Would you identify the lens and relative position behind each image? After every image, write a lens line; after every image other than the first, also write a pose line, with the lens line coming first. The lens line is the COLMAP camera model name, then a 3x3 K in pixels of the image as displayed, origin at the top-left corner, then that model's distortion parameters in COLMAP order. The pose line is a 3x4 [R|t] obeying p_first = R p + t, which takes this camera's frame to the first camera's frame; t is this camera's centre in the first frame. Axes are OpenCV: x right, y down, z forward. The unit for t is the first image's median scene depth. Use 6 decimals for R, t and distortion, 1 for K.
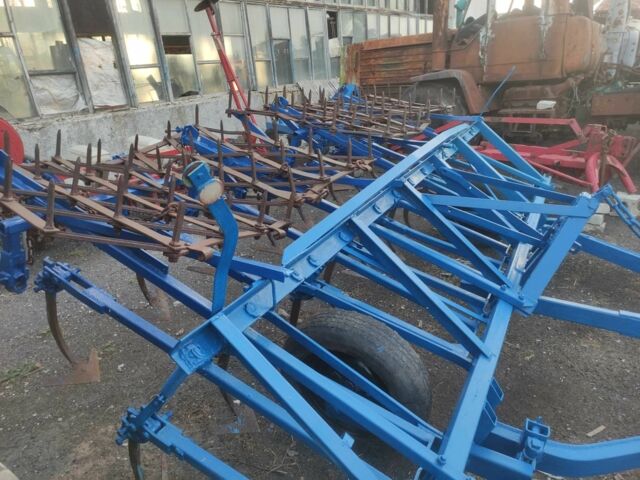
lens RADIAL K [[473.0, 0, 321.8], [0, 473.0, 238.4], [0, 0, 1]] dist [0.030869, 0.000807]
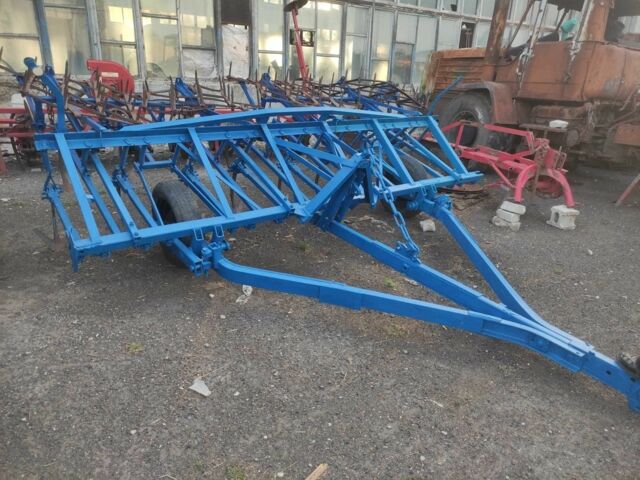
lens RADIAL K [[473.5, 0, 320.0], [0, 473.5, 240.0], [0, 0, 1]] dist [0.037953, -0.004018]
pose [[0.912402, 0.241377, -0.330546, 0.381397], [-0.243006, 0.969316, 0.037064, 0.058876], [0.329350, 0.046507, 0.943062, -0.167416]]
